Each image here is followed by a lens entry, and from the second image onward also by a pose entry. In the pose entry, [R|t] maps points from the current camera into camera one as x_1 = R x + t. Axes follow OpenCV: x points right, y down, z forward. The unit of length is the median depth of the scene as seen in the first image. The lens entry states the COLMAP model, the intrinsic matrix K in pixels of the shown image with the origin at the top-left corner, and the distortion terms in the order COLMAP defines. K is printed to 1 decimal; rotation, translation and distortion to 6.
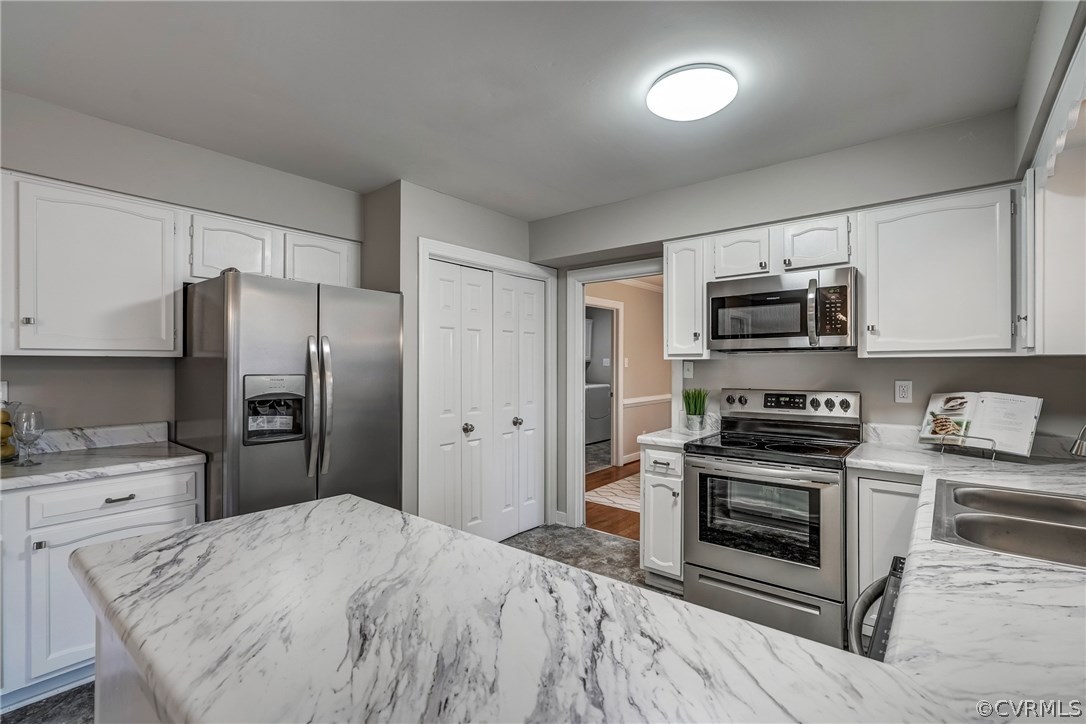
lens RADIAL K [[491.9, 0, 531.6], [0, 491.9, 364.6], [0, 0, 1]] dist [-0.000010, 0.000151]
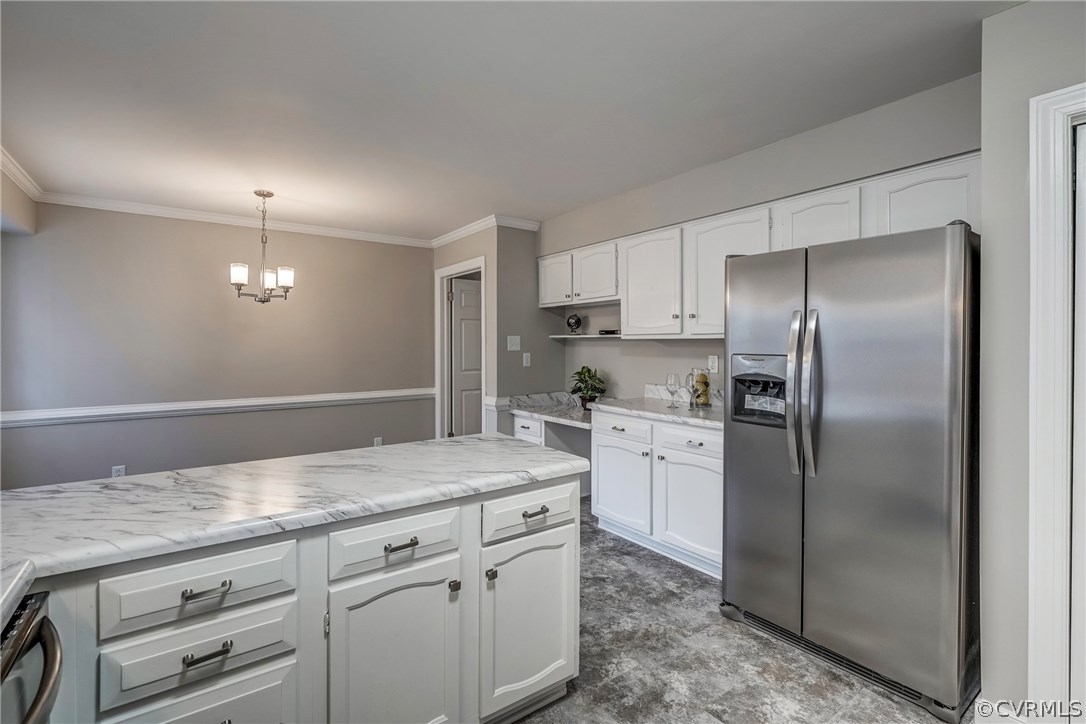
lens RADIAL K [[497.2, 0, 555.0], [0, 497.2, 349.3], [0, 0, 1]] dist [-0.000024, 0.000602]
pose [[-0.229500, 0.011094, -0.973246, 0.487503], [0.008849, 0.999917, 0.009311, -0.003011], [0.973269, -0.006475, -0.229579, 0.772188]]
